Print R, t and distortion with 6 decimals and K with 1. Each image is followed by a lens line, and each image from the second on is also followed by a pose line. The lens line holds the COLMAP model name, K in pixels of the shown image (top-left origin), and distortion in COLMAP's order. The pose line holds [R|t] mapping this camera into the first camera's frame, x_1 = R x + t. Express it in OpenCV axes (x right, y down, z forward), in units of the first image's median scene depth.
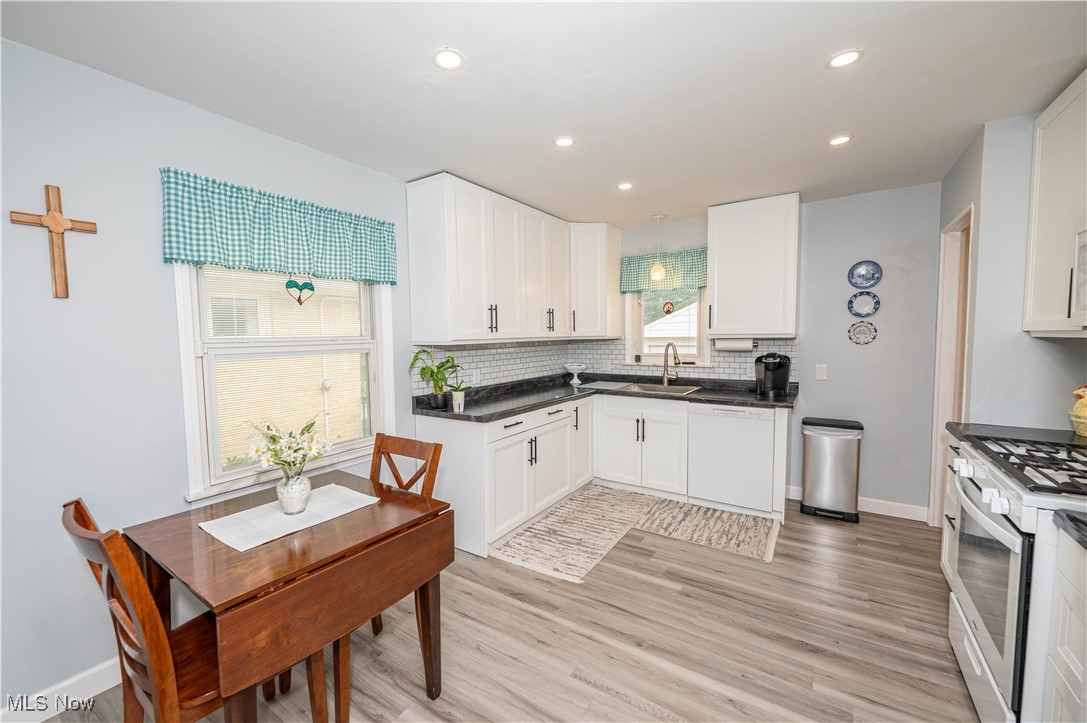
lens RADIAL K [[434.9, 0, 535.4], [0, 434.9, 366.1], [0, 0, 1]] dist [-0.001240, -0.000041]
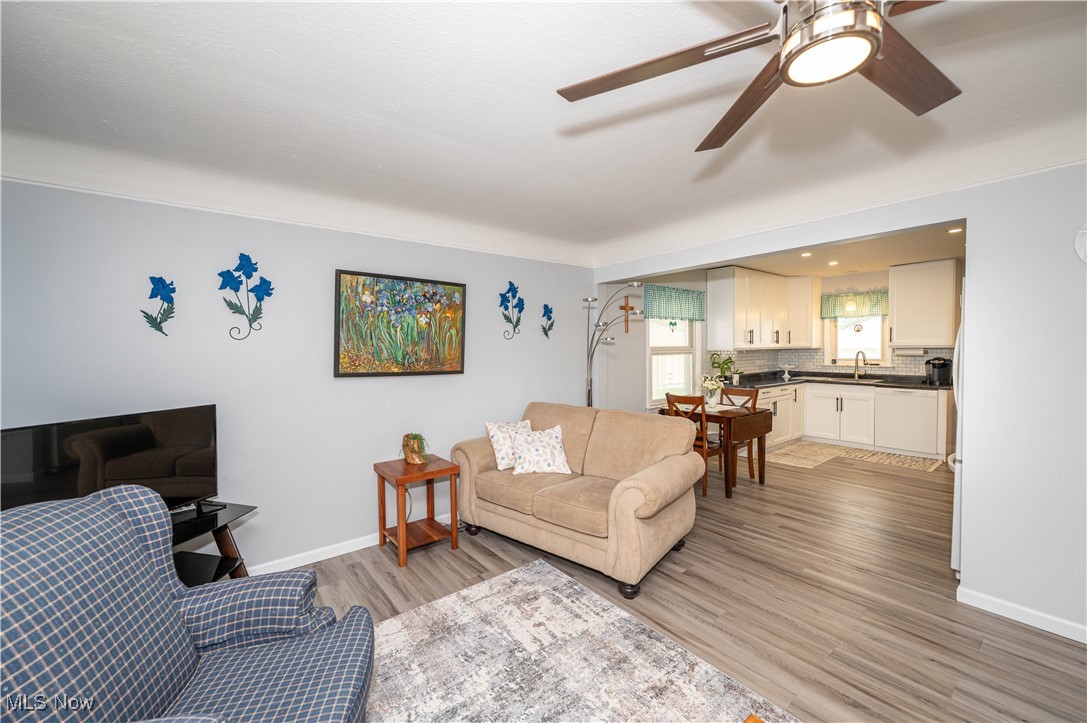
lens RADIAL K [[431.3, 0, 538.0], [0, 431.3, 360.9], [0, 0, 1]] dist [-0.001533, 0.000032]
pose [[0.950793, 0.012100, -0.309590, -0.364367], [-0.024004, 0.999110, -0.034671, 0.074298], [0.308895, 0.040396, 0.950238, -0.967582]]
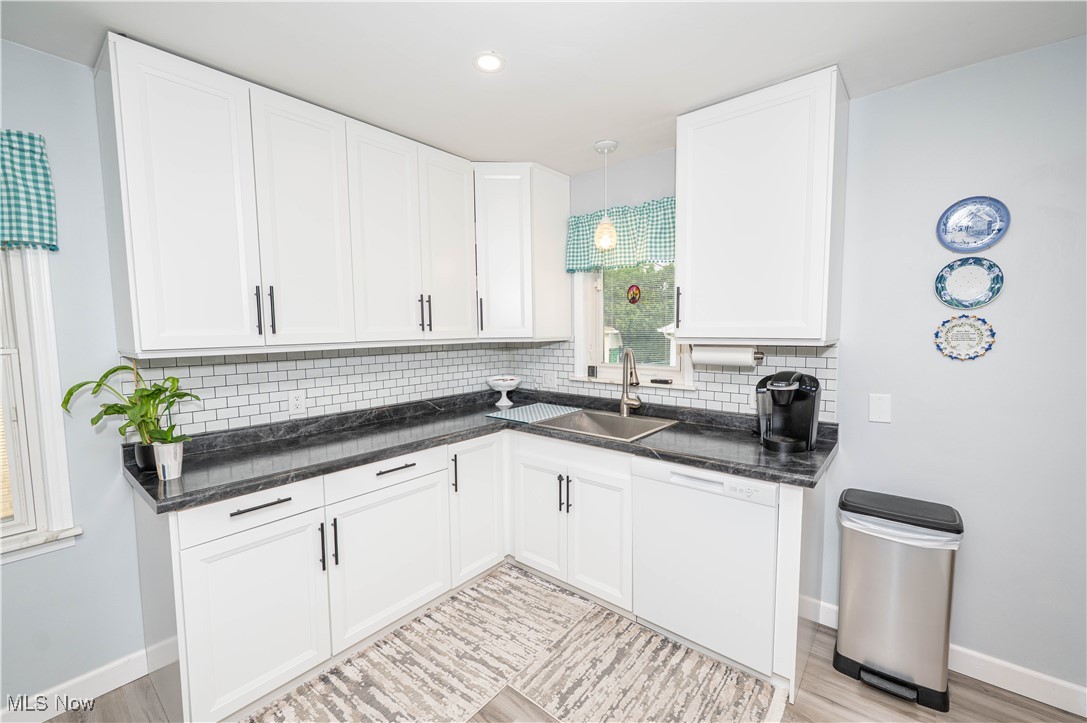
lens RADIAL K [[442.7, 0, 548.1], [0, 442.7, 365.3], [0, 0, 1]] dist [-0.000448, 0.000077]
pose [[0.995197, 0.011868, -0.097168, 0.307558], [-0.010753, 0.999870, 0.011990, -0.044515], [0.097298, -0.010888, 0.995196, 0.422219]]
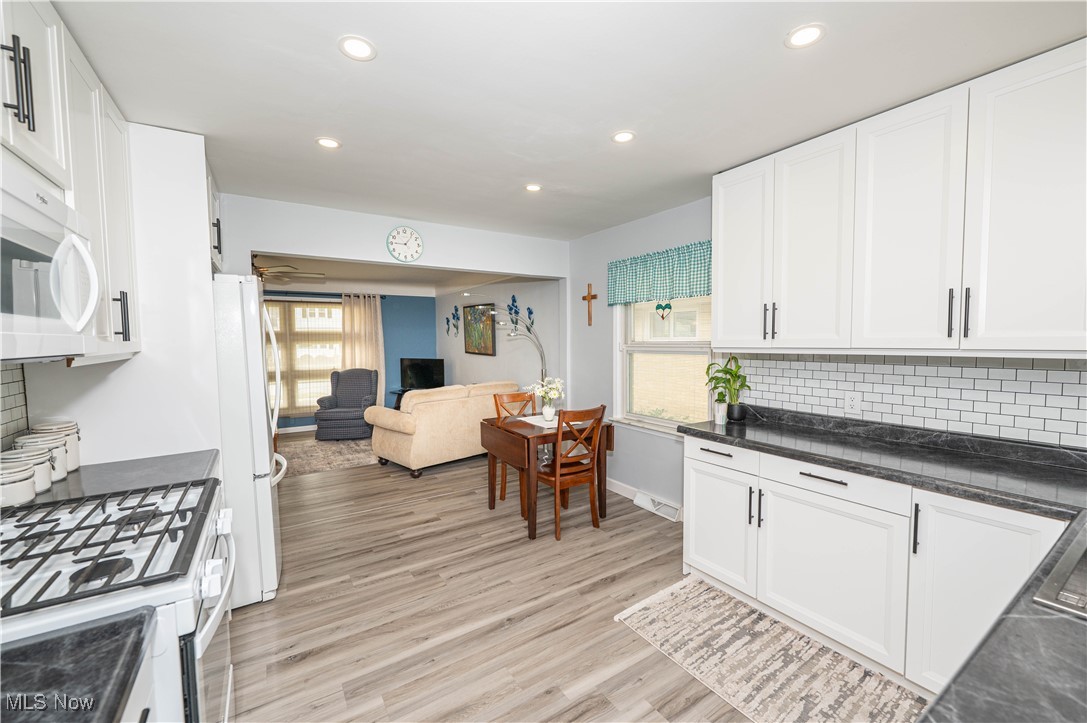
lens RADIAL K [[434.6, 0, 546.2], [0, 434.6, 363.9], [0, 0, 1]] dist [-0.001243, 0.000393]
pose [[-0.388514, 0.070791, -0.918720, 0.709056], [-0.052274, 0.993745, 0.098678, -0.083287], [0.919959, 0.086363, -0.382383, 0.867116]]
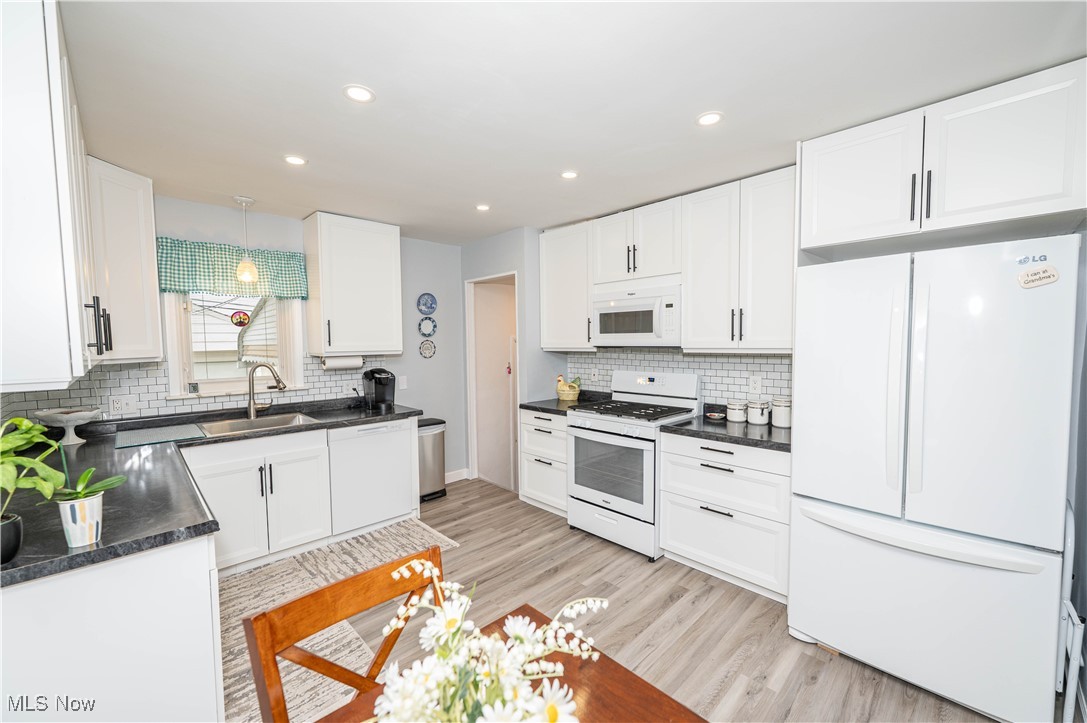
lens RADIAL K [[434.6, 0, 546.2], [0, 434.6, 363.9], [0, 0, 1]] dist [-0.001243, 0.000393]
pose [[0.204161, -0.044925, 0.977906, -0.430202], [0.076575, 0.996618, 0.029797, -0.043625], [-0.975938, 0.068800, 0.206911, 0.394078]]
